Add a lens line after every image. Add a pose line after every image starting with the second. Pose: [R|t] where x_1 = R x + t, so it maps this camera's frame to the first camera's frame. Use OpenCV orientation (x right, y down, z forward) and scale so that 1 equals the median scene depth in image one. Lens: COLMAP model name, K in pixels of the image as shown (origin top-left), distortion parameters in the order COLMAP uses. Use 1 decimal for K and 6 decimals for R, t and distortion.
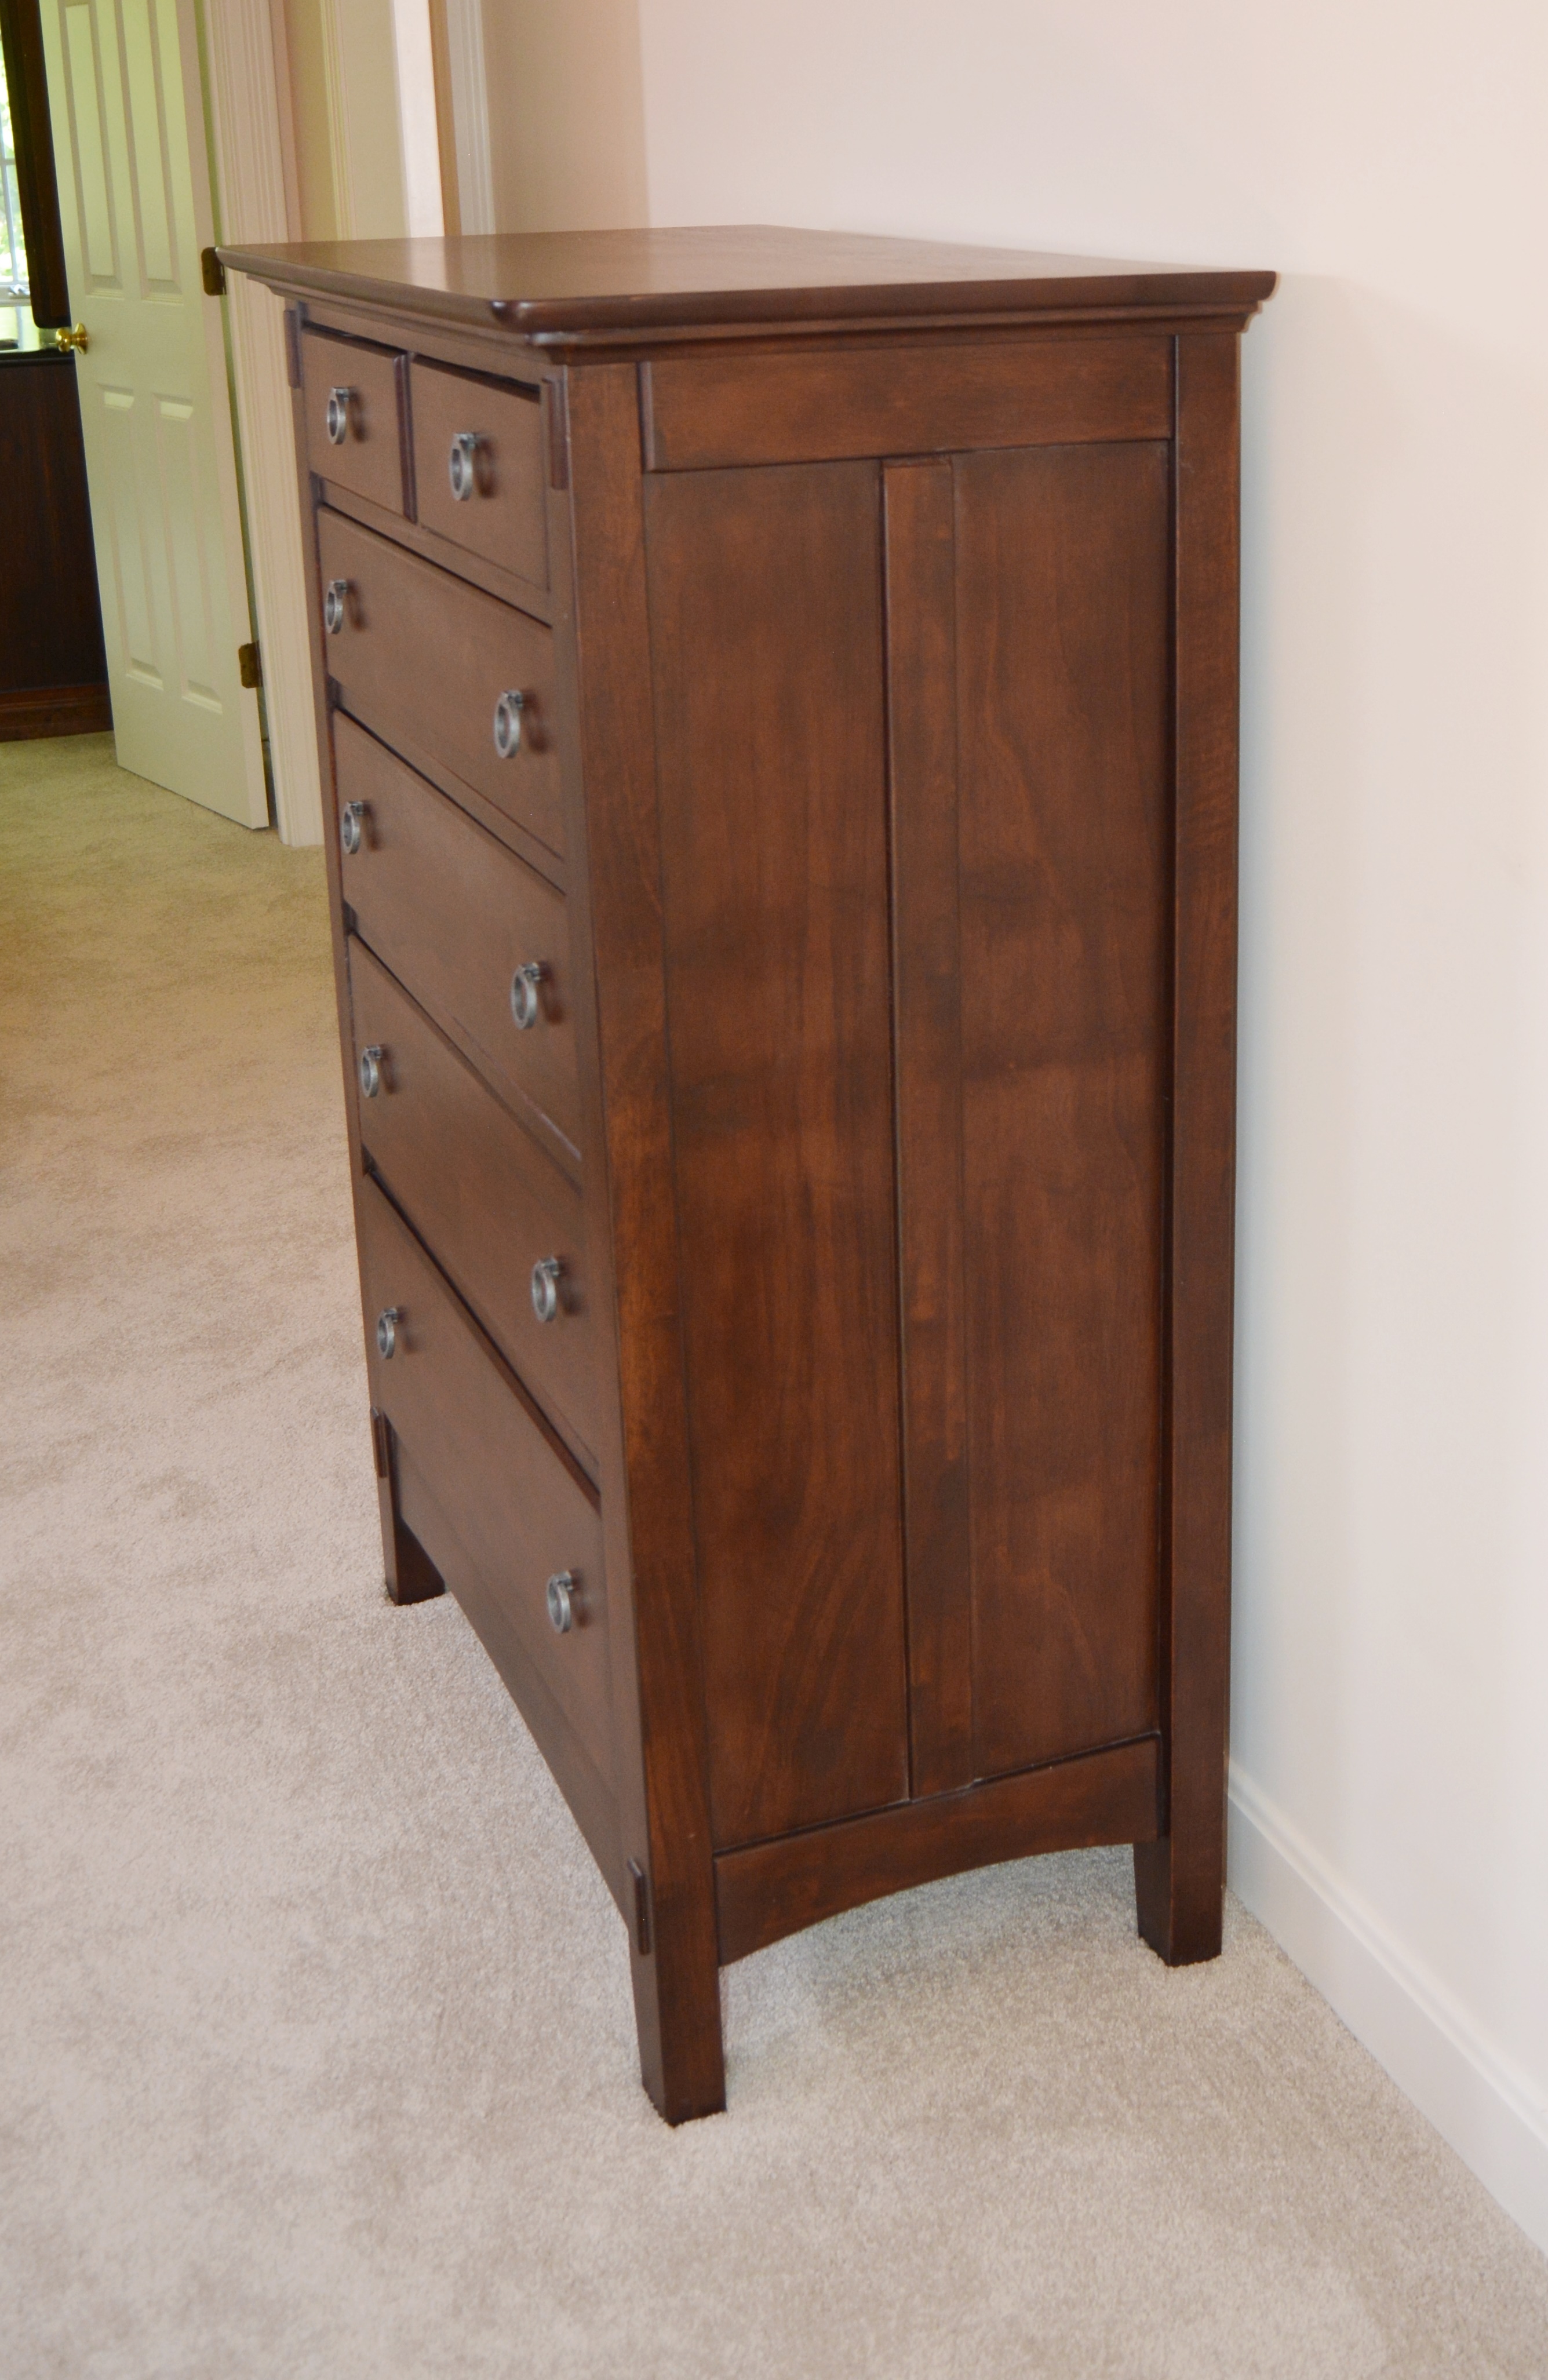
lens RADIAL K [[3117.6, 0, 774.0], [0, 3117.6, 1190.0], [0, 0, 1]] dist [-0.006094, -0.007898]
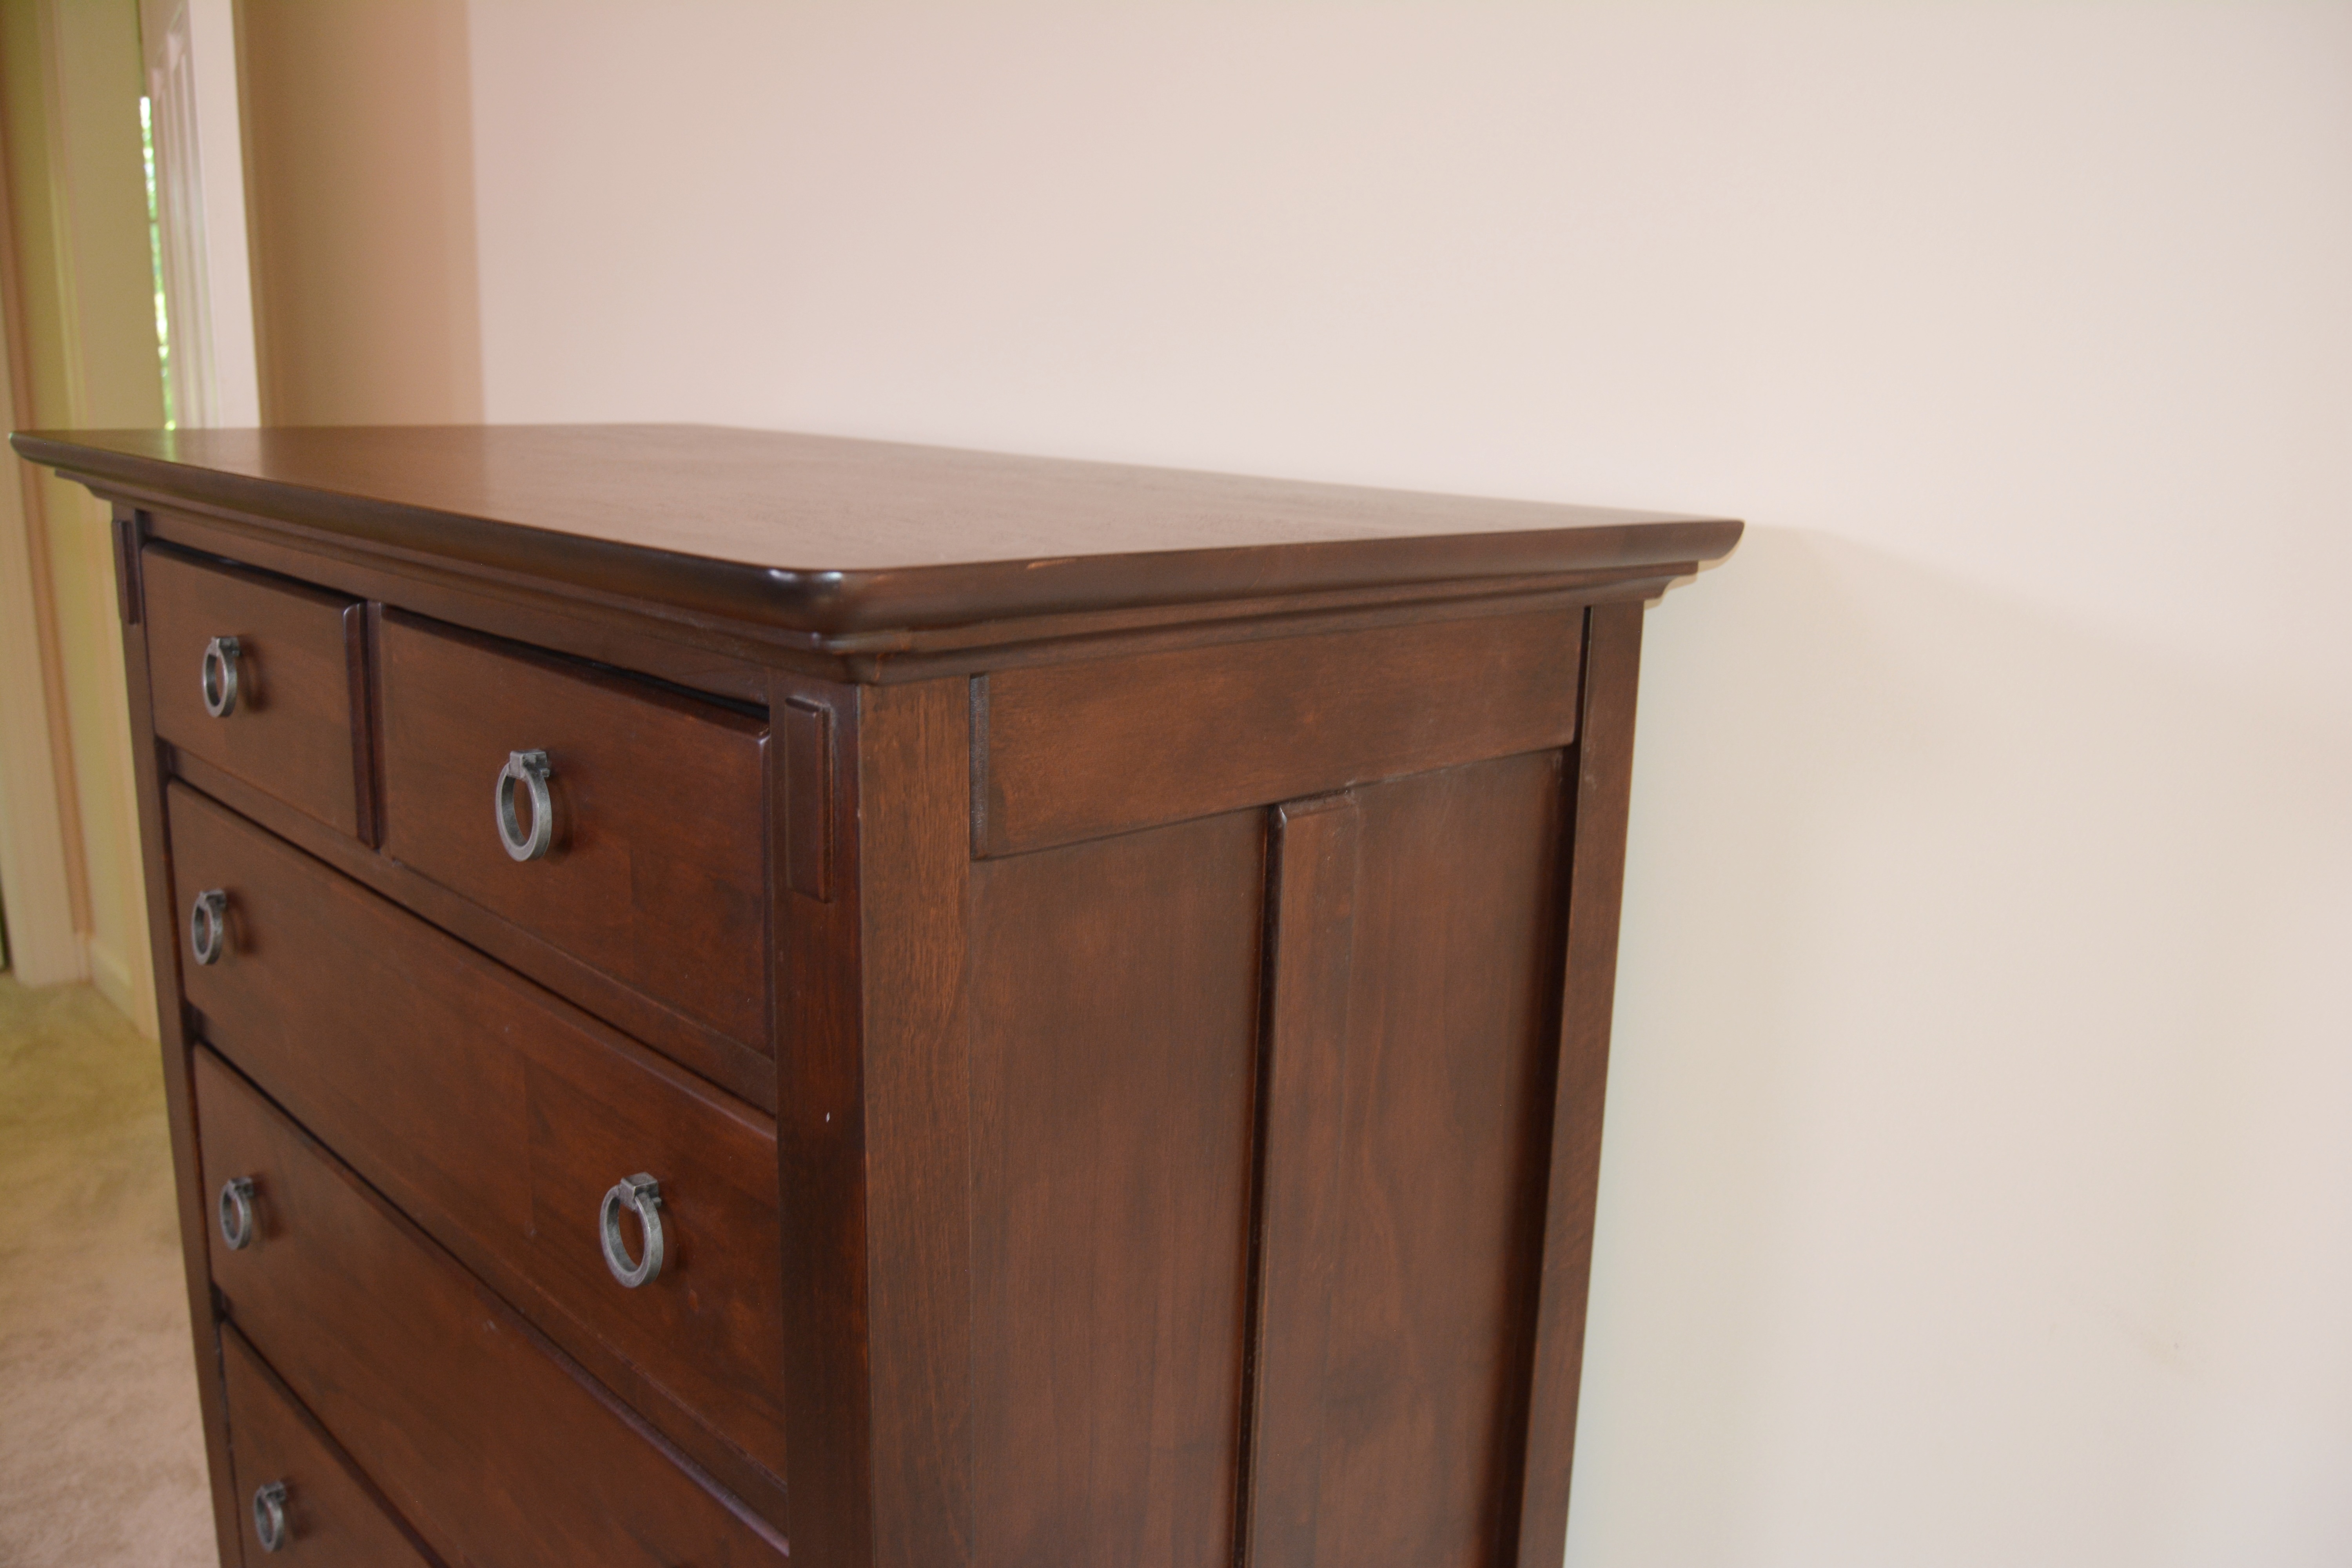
lens RADIAL K [[2067.0, 0, 1175.1], [0, 2067.0, 897.7], [0, 0, 1]] dist [-0.011169, 0.005779]
pose [[0.930607, -0.045842, 0.363138, -0.117698], [0.074819, 0.995002, -0.066128, -0.162587], [-0.358292, 0.088709, 0.929386, 0.532809]]
